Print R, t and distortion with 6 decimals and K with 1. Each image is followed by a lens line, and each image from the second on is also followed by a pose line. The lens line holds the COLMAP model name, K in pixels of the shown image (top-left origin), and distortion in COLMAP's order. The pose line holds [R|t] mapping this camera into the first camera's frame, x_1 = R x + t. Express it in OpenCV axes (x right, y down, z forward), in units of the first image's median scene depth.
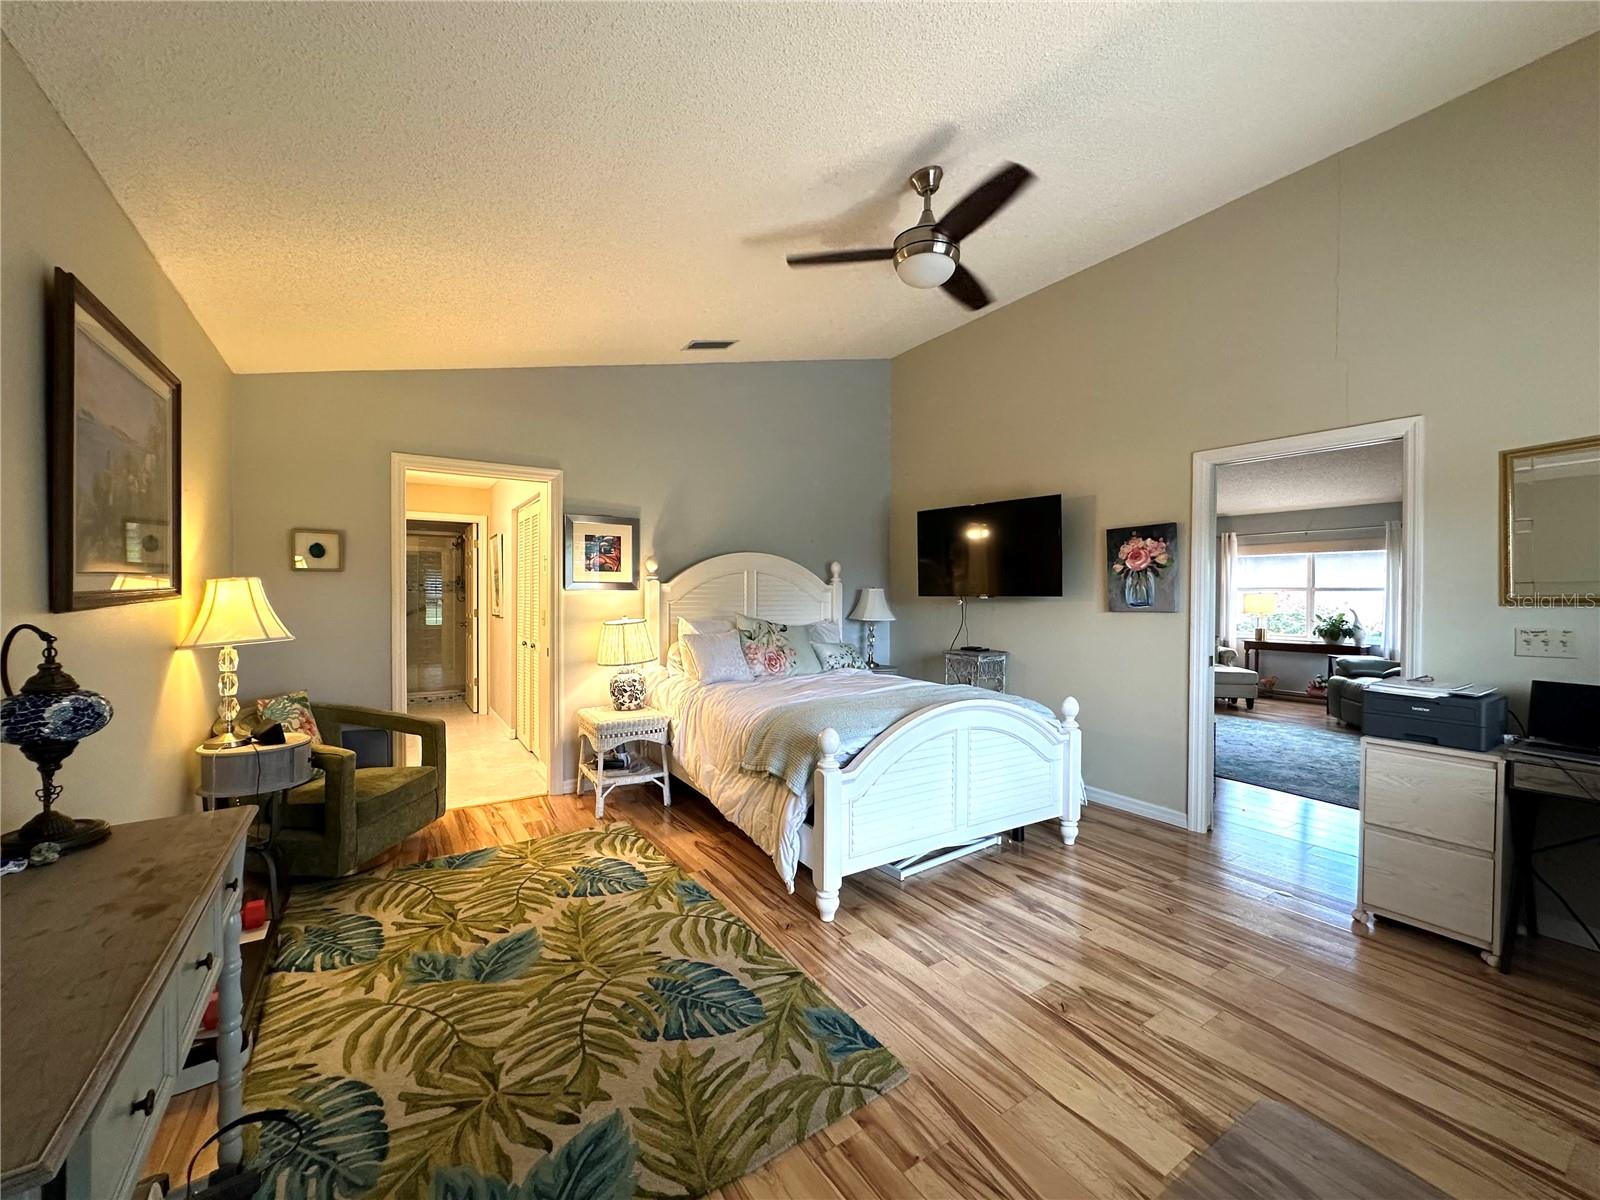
lens RADIAL K [[638.2, 0, 798.4], [0, 638.2, 601.3], [0, 0, 1]] dist [-0.002311, 0.000218]
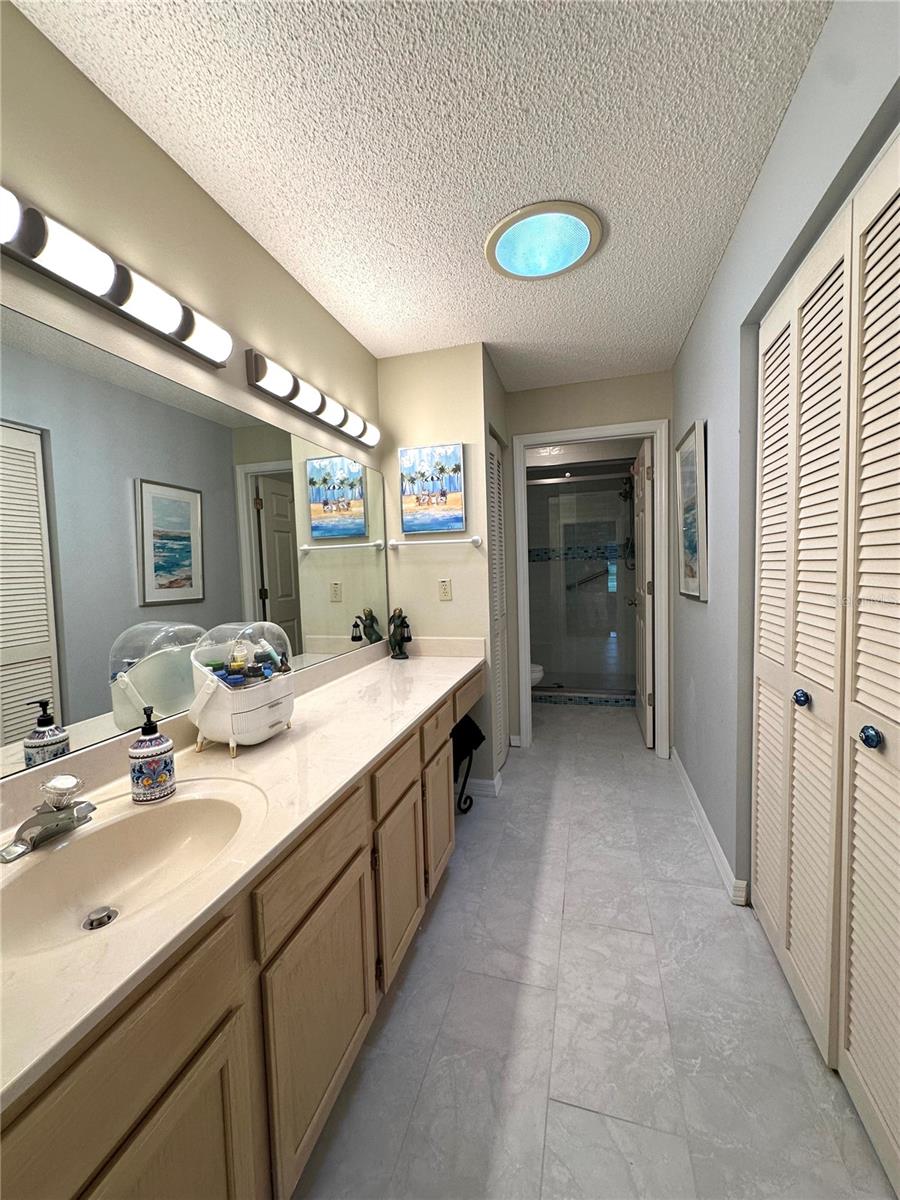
lens RADIAL K [[478.7, 0, 450.0], [0, 478.7, 600.0], [0, 0, 1]] dist [-0.002311, 0.000218]
pose [[0.651511, 0.019461, -0.758390, -0.262297], [0.026418, 0.998483, 0.048317, 0.000498], [0.758179, -0.051515, 0.650008, 0.515833]]
